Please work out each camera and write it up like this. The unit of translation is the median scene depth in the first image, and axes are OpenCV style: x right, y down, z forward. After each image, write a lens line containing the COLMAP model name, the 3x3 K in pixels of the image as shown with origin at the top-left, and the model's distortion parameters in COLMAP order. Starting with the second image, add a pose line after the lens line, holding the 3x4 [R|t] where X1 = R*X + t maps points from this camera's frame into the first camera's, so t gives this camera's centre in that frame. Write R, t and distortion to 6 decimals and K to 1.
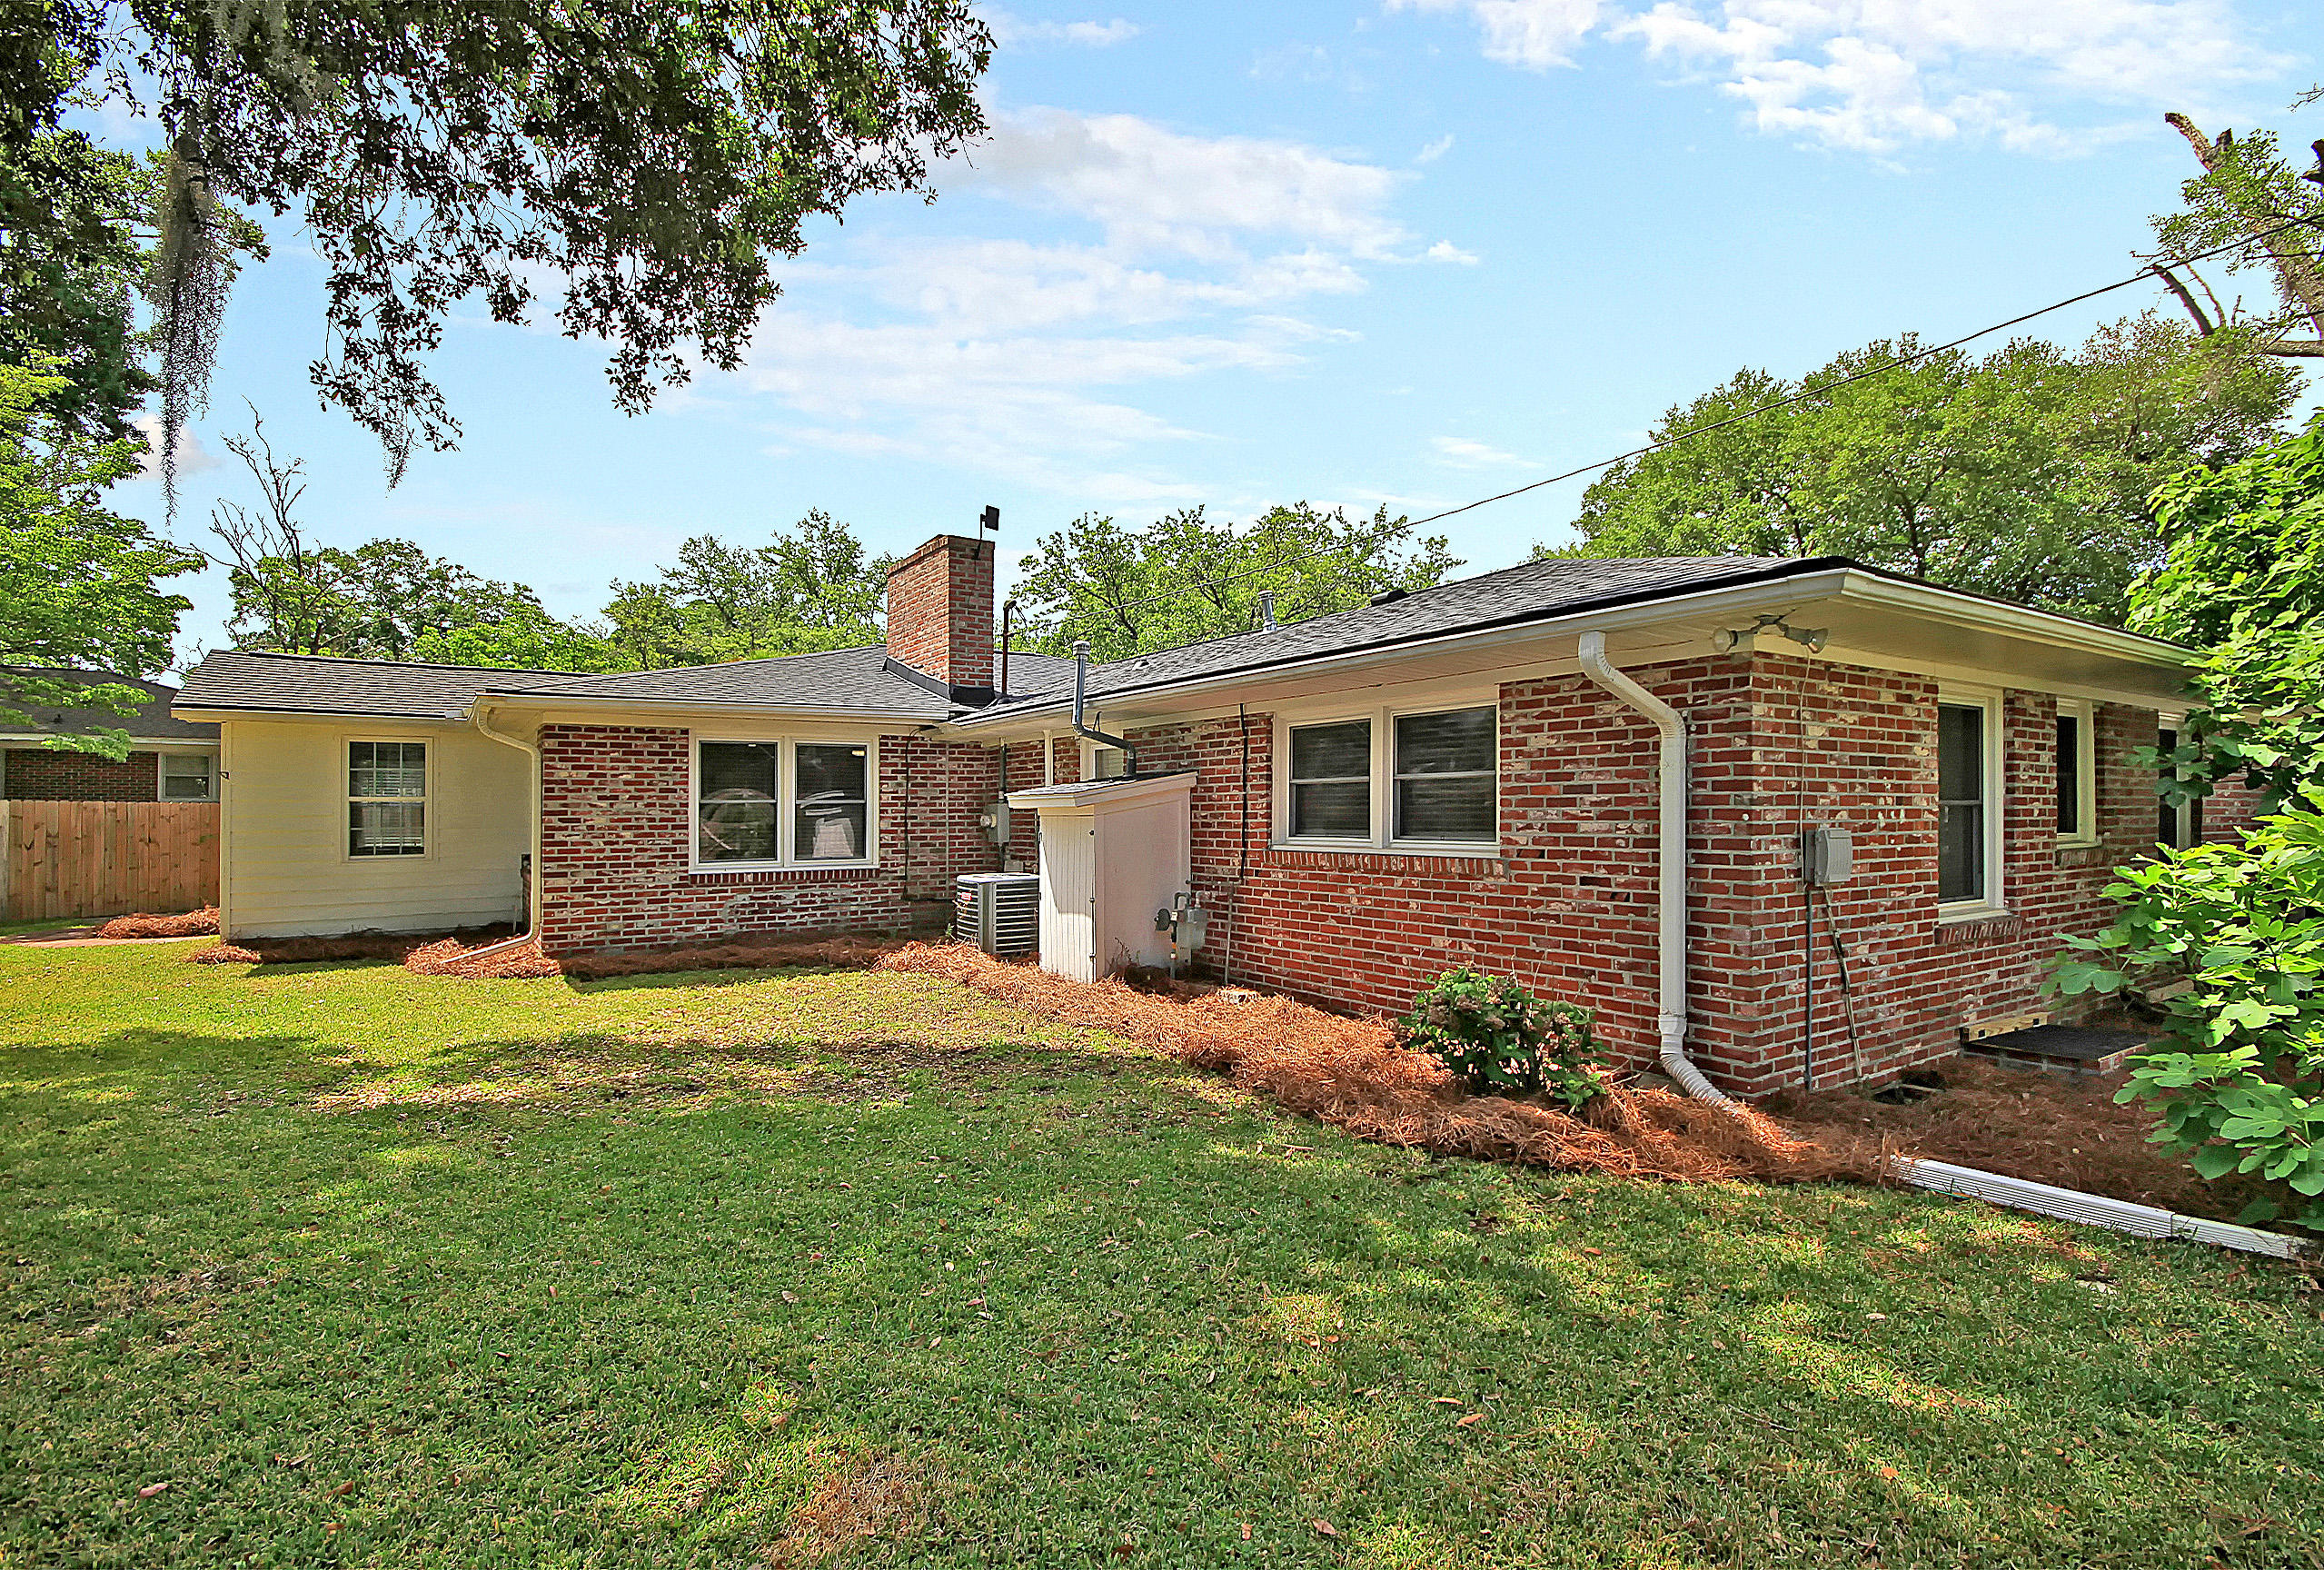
lens RADIAL K [[1105.2, 0, 1163.5], [0, 1105.2, 797.8], [0, 0, 1]] dist [0.003009, -0.002219]
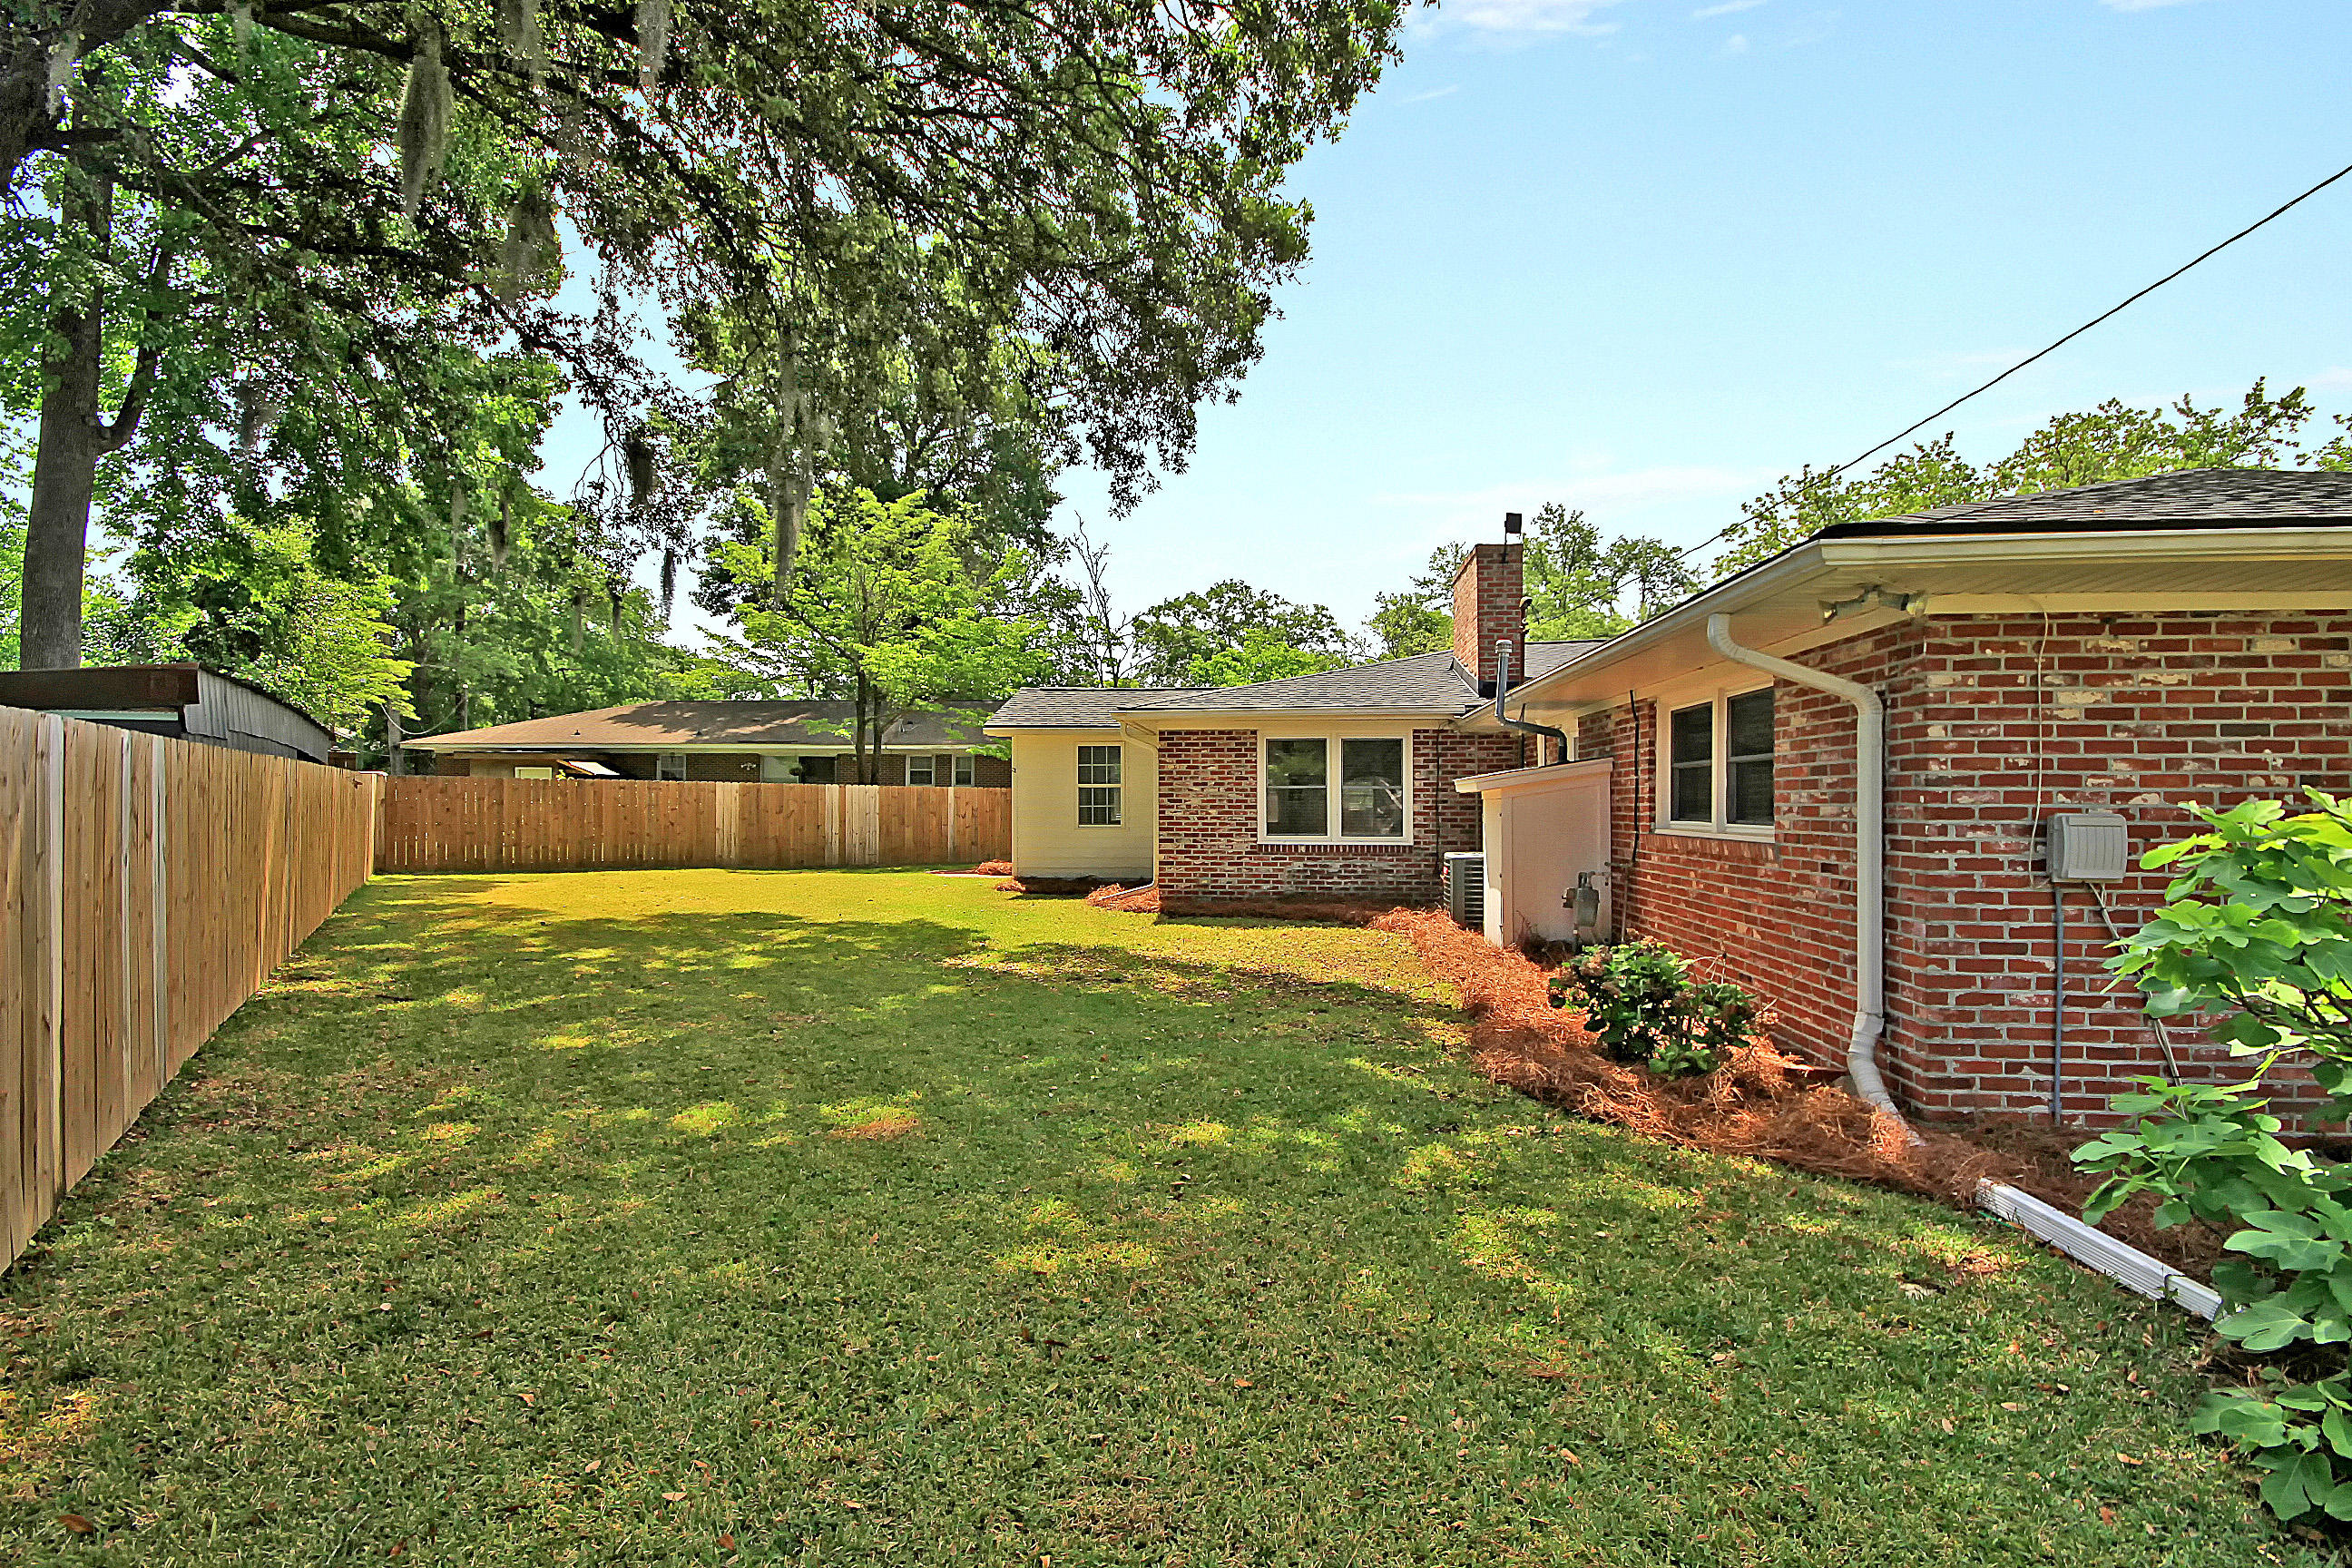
lens RADIAL K [[1118.5, 0, 1178.4], [0, 1118.5, 787.6], [0, 0, 1]] dist [0.003009, -0.002219]
pose [[0.766258, -0.000697, -0.642532, 0.361416], [0.001355, 0.999999, 0.000531, 0.003594], [0.642531, -0.001277, 0.766259, -0.052766]]
